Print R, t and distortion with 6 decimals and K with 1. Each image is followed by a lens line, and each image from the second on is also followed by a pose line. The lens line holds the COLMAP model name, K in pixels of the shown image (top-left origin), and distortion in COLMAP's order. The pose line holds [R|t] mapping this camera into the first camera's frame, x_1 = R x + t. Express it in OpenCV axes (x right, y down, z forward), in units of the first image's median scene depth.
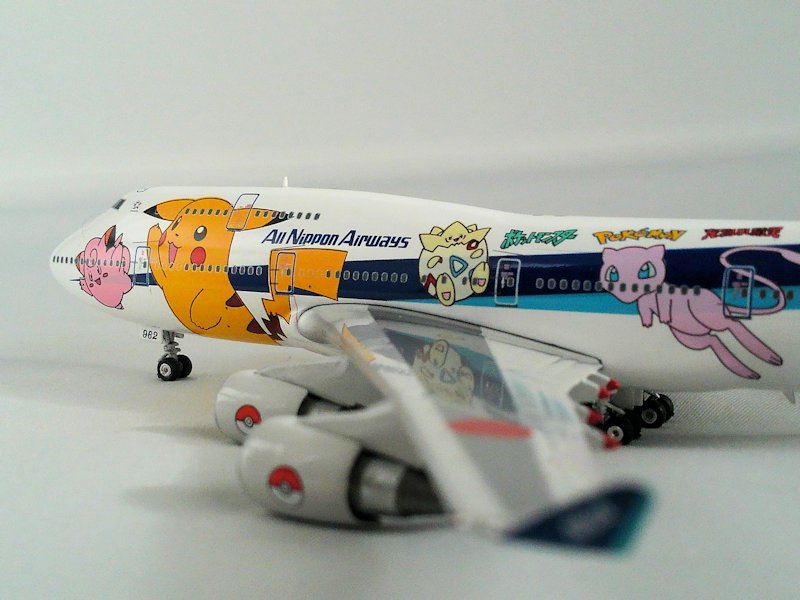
lens RADIAL K [[1538.1, 0, 400.0], [0, 1538.1, 300.0], [0, 0, 1]] dist [0.053231, 0.192789]
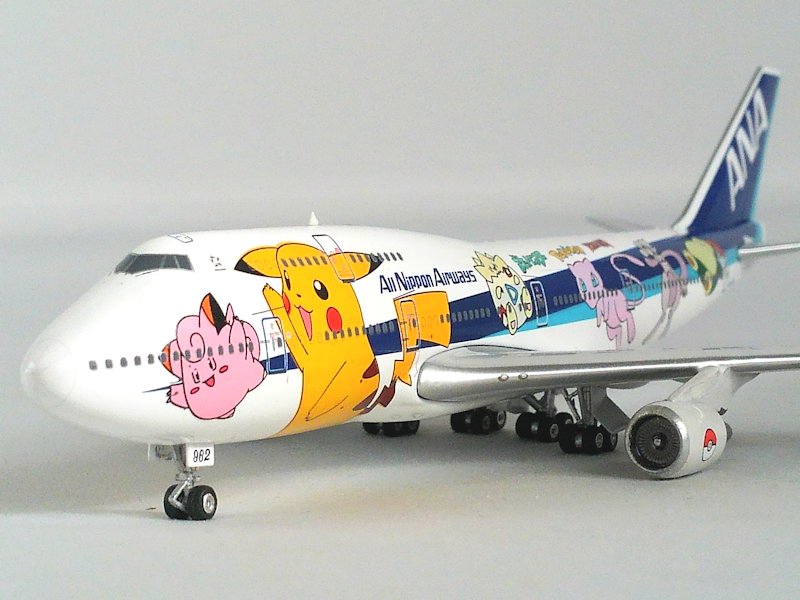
lens RADIAL K [[1538.1, 0, 400.0], [0, 1538.1, 300.0], [0, 0, 1]] dist [0.053231, 0.192789]
pose [[0.032865, -0.063850, 0.997418, -0.923188], [0.119538, 0.991045, 0.059503, -0.082797], [-0.992286, 0.117274, 0.040203, 0.989738]]
